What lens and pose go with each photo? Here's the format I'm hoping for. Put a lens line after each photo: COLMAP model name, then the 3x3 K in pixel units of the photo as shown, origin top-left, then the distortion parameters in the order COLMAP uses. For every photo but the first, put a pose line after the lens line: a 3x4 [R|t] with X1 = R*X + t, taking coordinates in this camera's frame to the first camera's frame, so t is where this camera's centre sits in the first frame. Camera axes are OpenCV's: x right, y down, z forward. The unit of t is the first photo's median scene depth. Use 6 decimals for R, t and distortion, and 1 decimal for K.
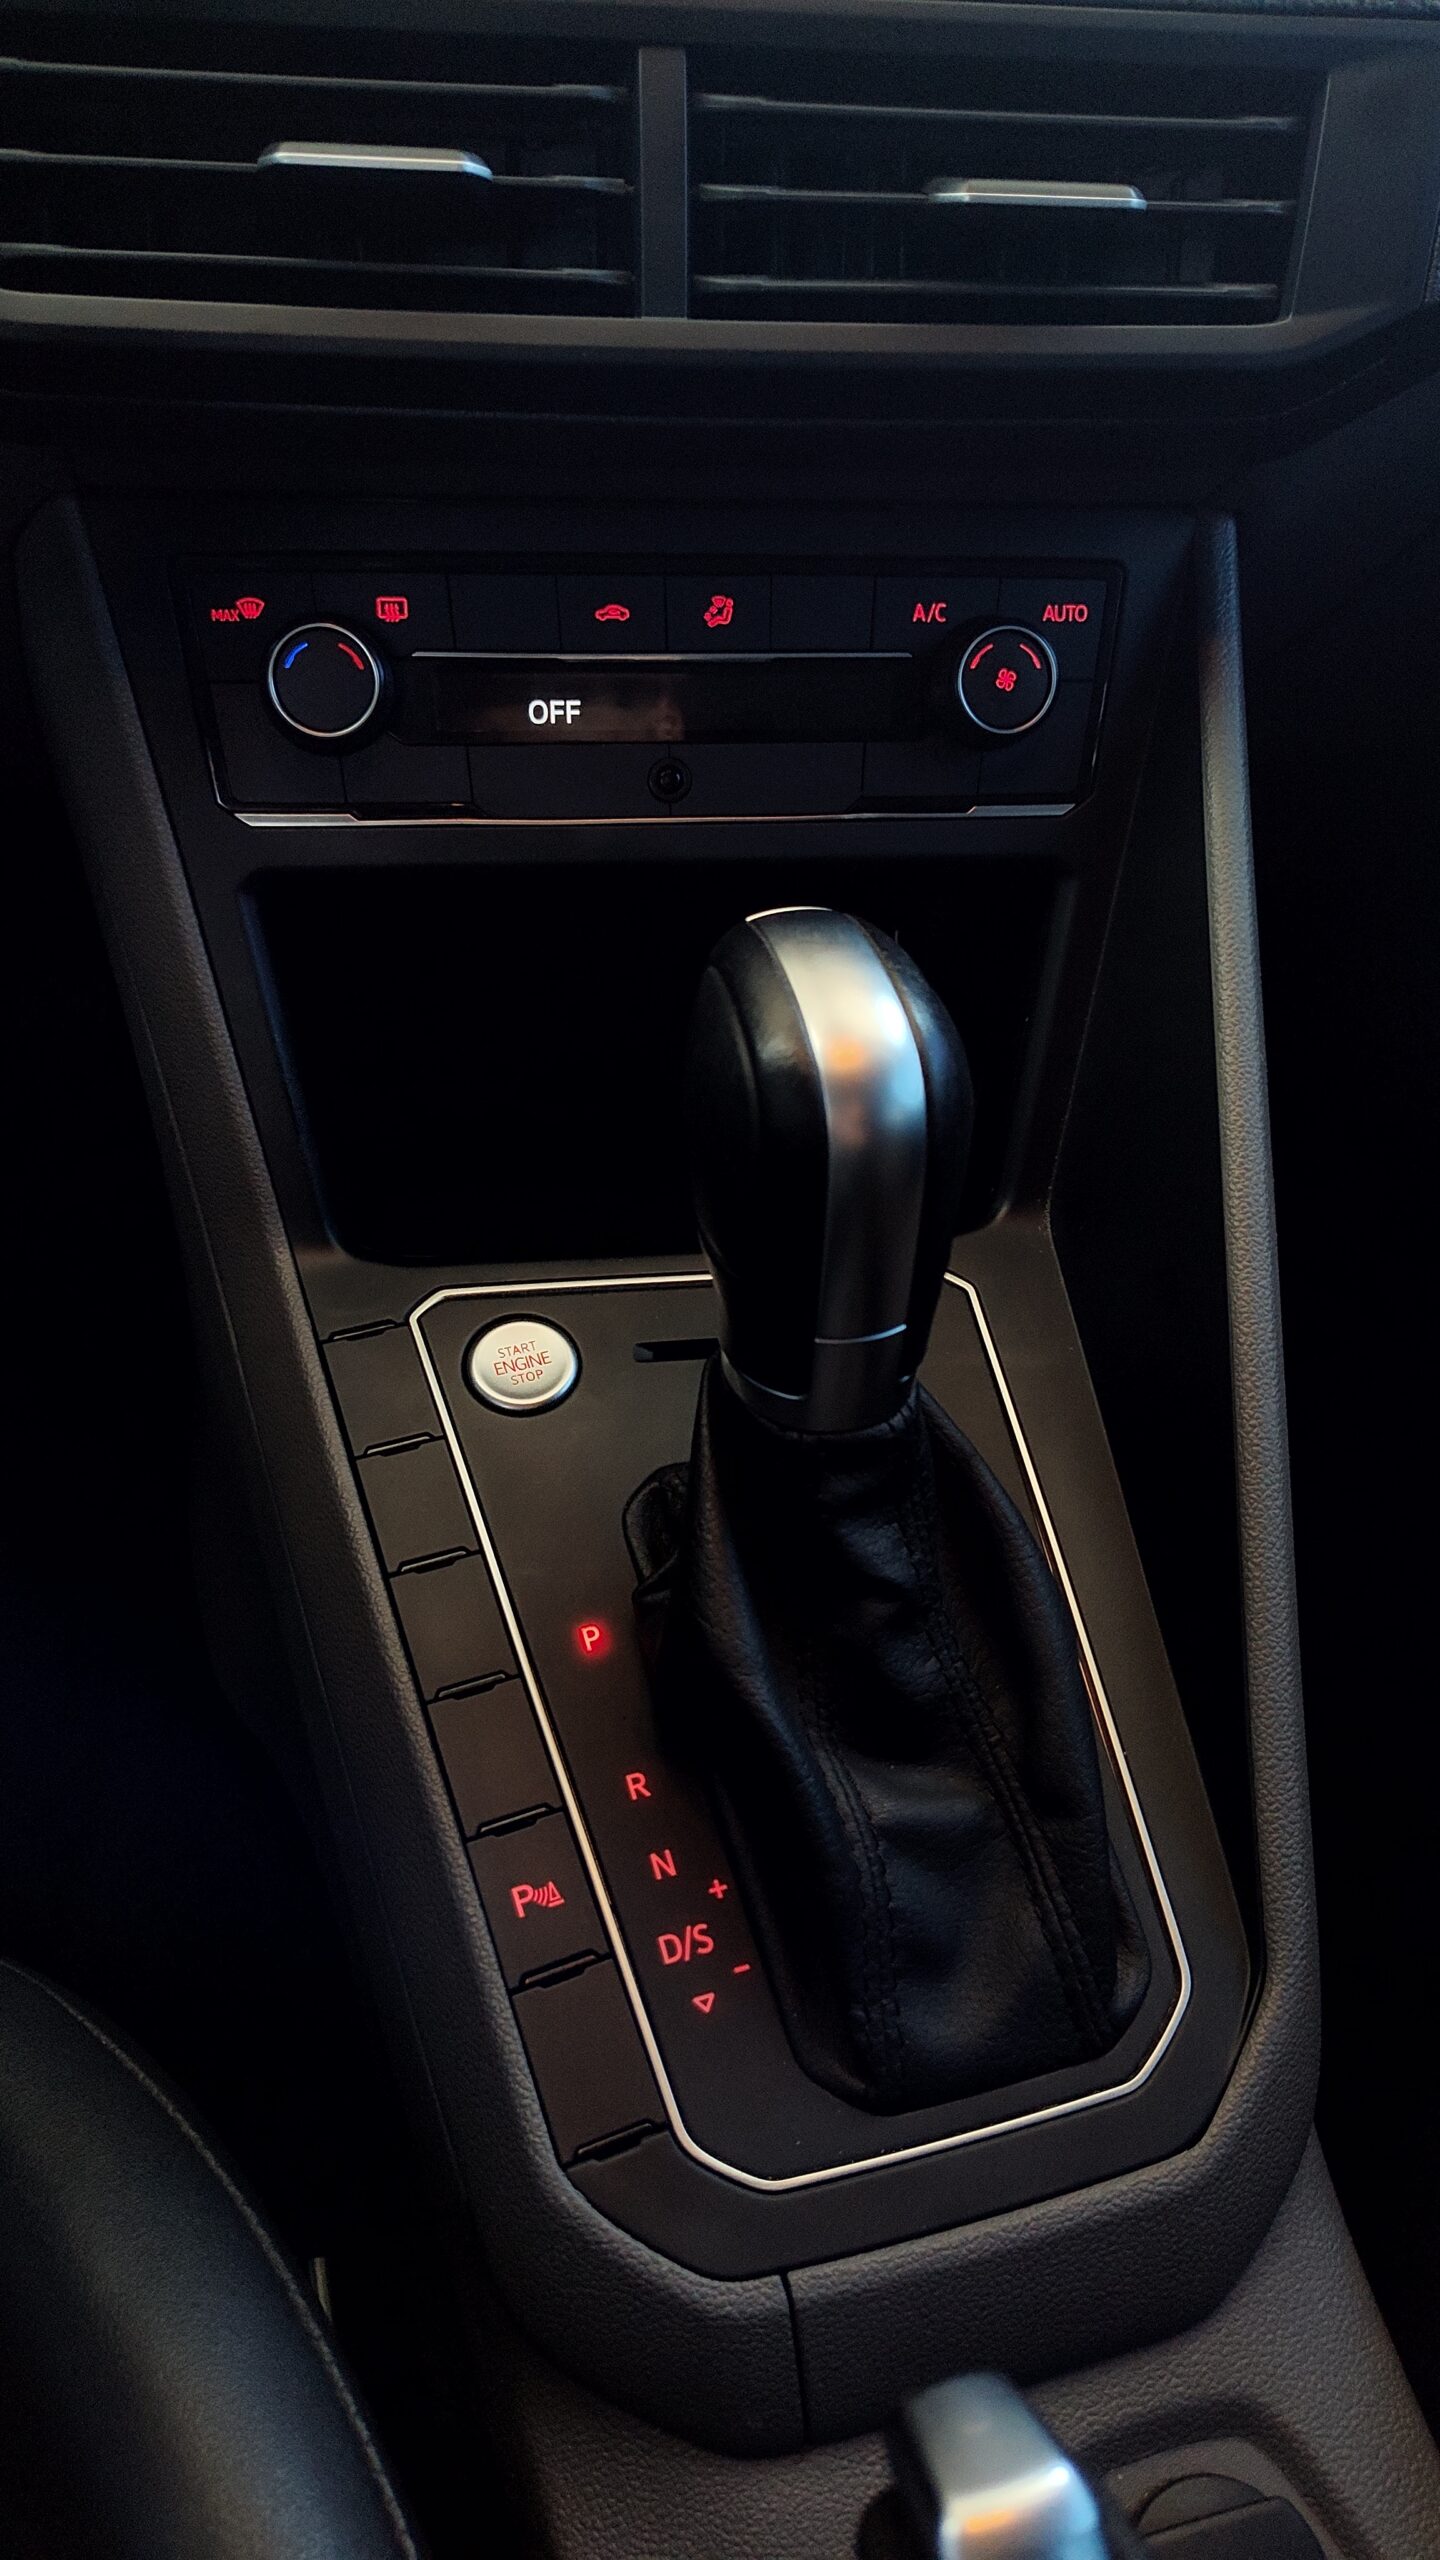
lens RADIAL K [[1730.1, 0, 712.3], [0, 1730.1, 1277.8], [0, 0, 1]] dist [0.009891, -0.014169]
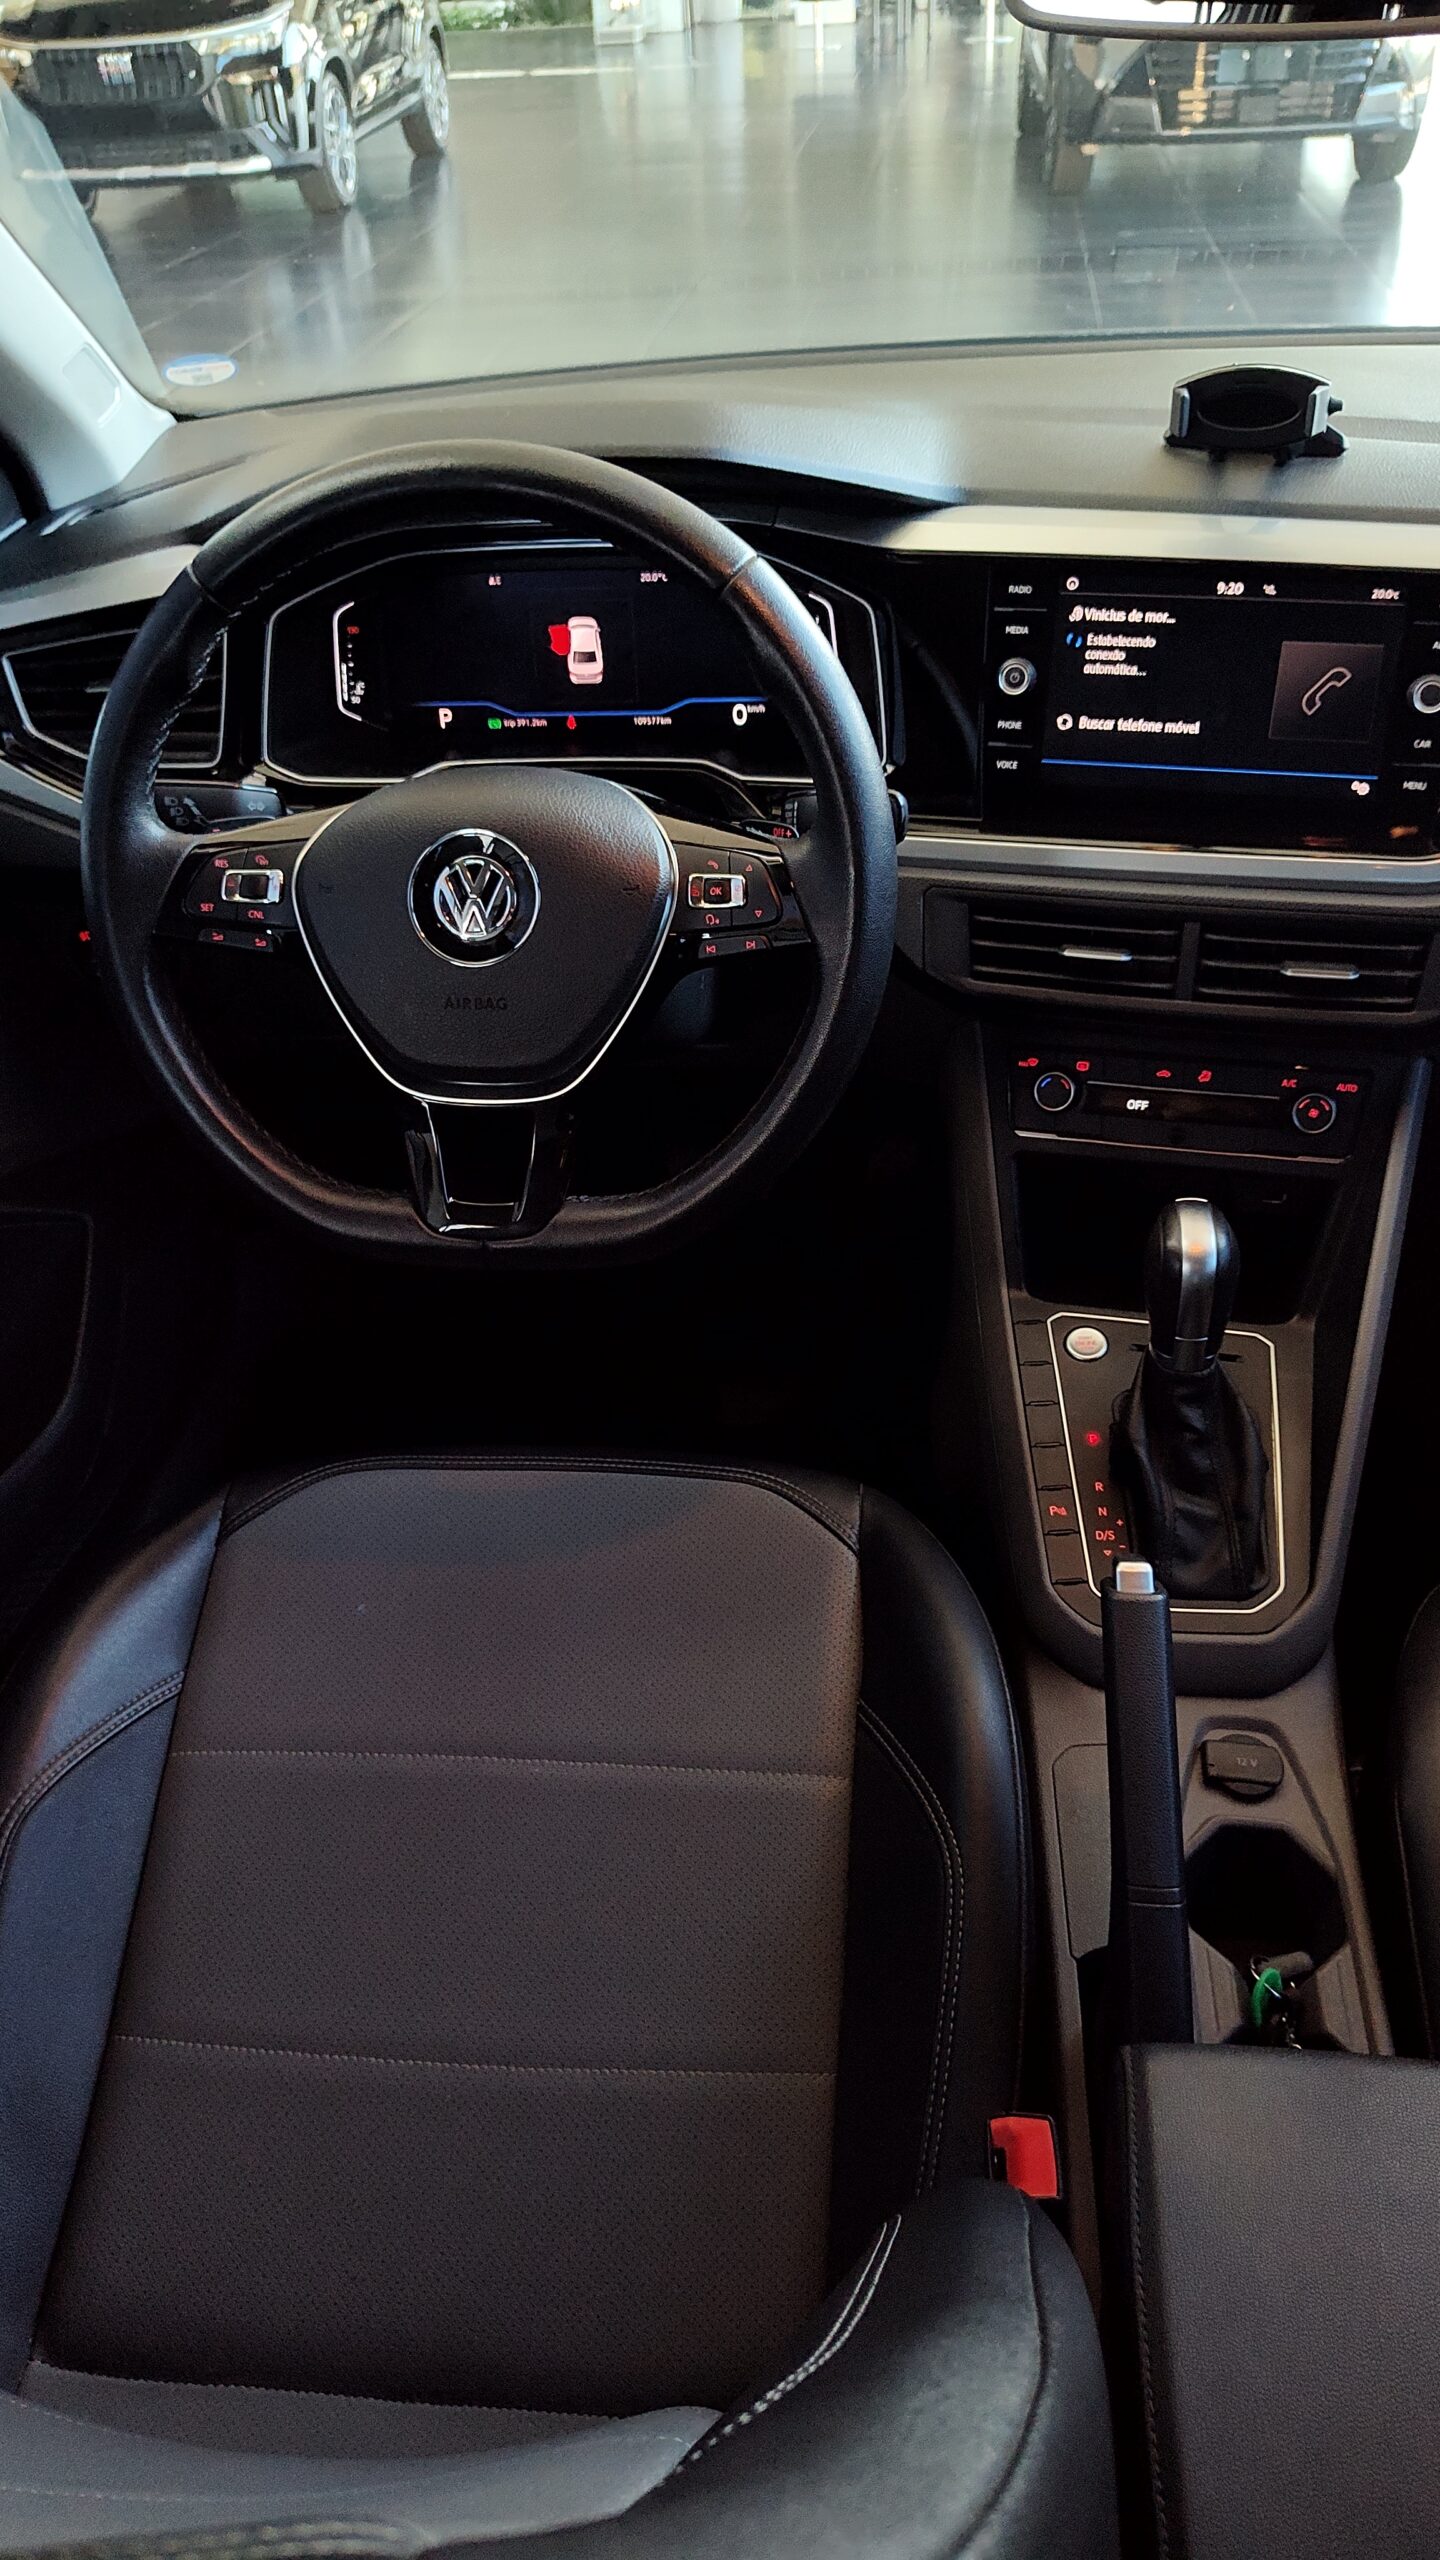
lens RADIAL K [[1730.1, 0, 715.2], [0, 1730.1, 1272.2], [0, 0, 1]] dist [0.009891, -0.014169]
pose [[0.918123, 0.144946, -0.368836, 0.381098], [-0.166197, 0.985741, -0.026326, 0.122501], [0.359761, 0.085470, 0.929122, -1.939939]]
